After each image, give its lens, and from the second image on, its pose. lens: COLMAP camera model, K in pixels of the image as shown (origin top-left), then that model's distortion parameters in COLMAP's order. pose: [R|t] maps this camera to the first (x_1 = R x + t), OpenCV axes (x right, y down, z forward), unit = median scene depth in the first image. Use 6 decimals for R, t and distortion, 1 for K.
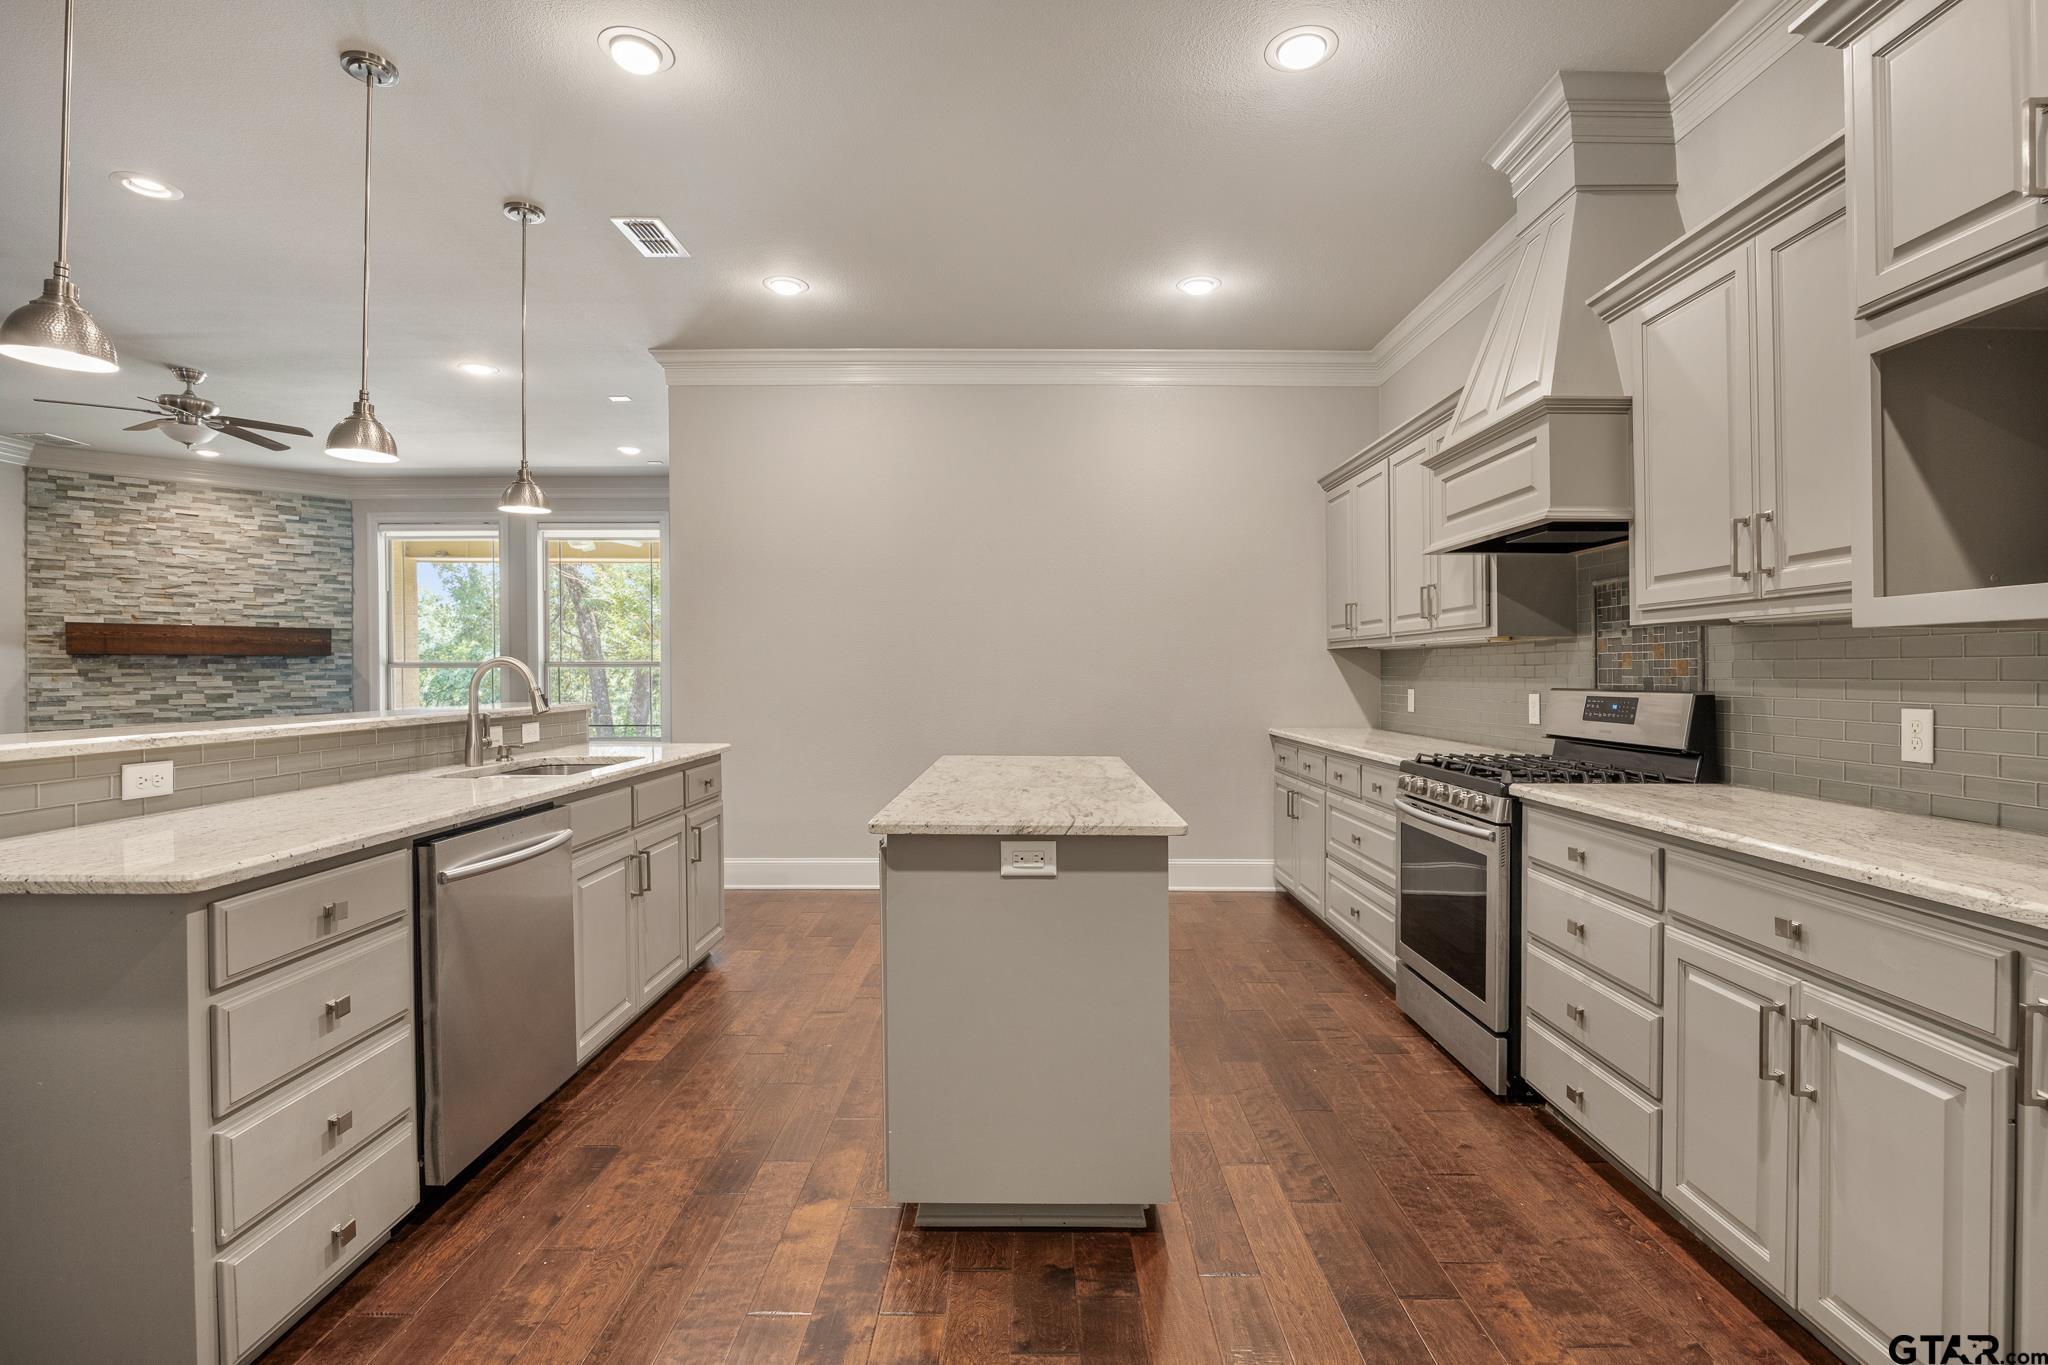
lens RADIAL K [[934.8, 0, 1049.6], [0, 934.8, 659.2], [0, 0, 1]] dist [-0.019299, 0.001588]
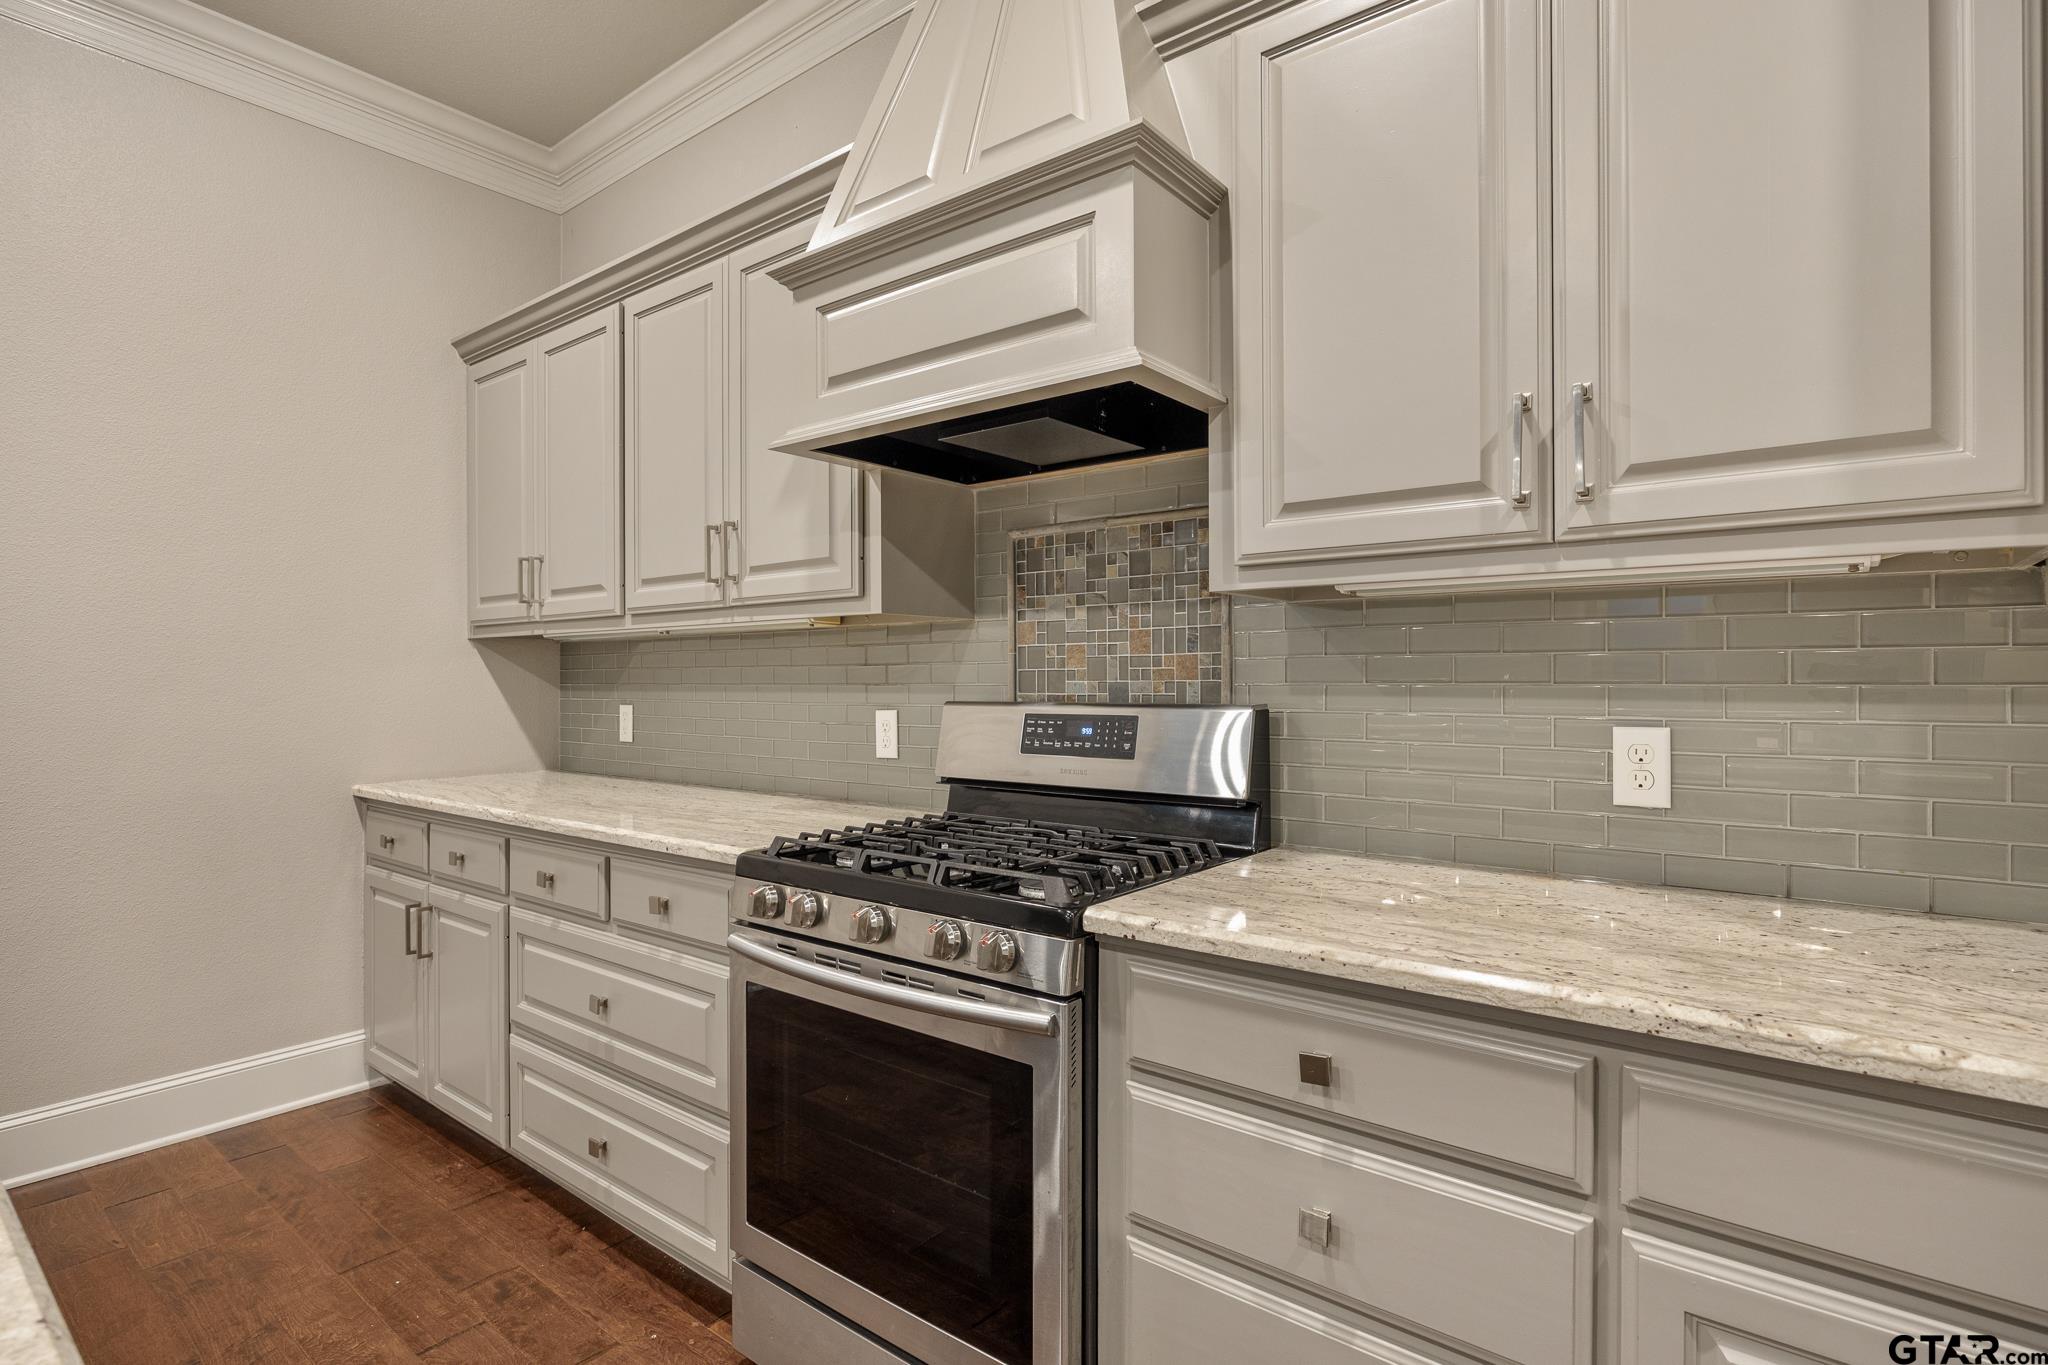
lens RADIAL K [[995.8, 0, 1025.1], [0, 995.8, 666.8], [0, 0, 1]] dist [-0.014446, 0.000988]
pose [[0.630883, 0.002037, 0.775876, 0.050396], [-0.004734, 0.999988, 0.001224, 0.005825], [-0.775864, -0.004445, 0.630885, 0.441132]]
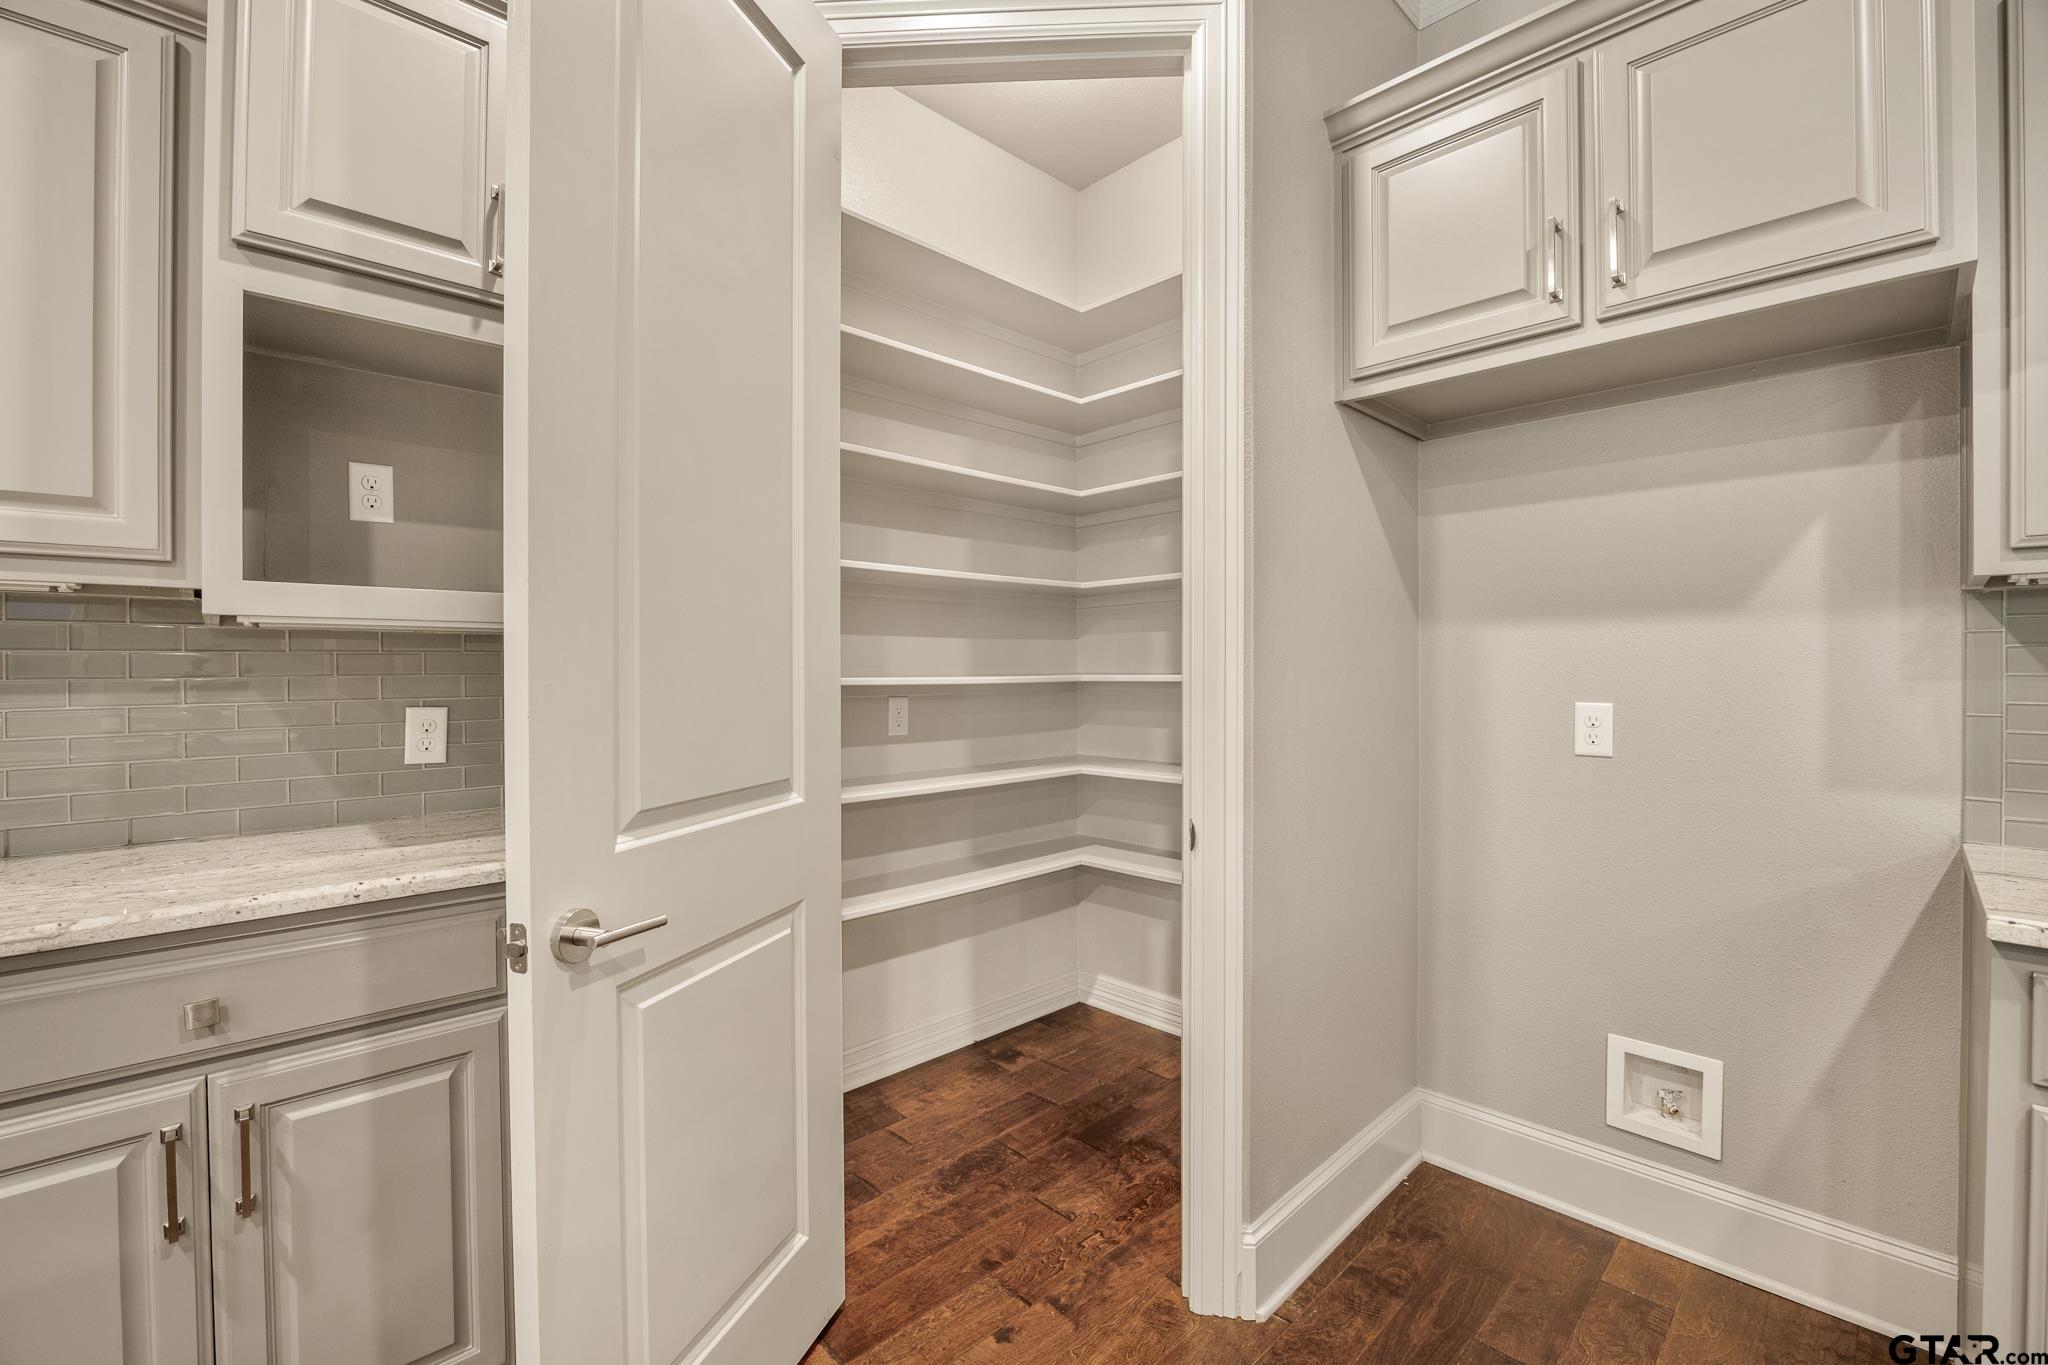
lens RADIAL K [[889.1, 0, 1021.1], [0, 889.1, 682.1], [0, 0, 1]] dist [-0.019480, 0.001472]
pose [[-0.685412, -0.017973, 0.727934, -0.063937], [-0.010301, 0.999835, 0.014987, 0.002353], [-0.728083, 0.002773, -0.685484, 0.392757]]
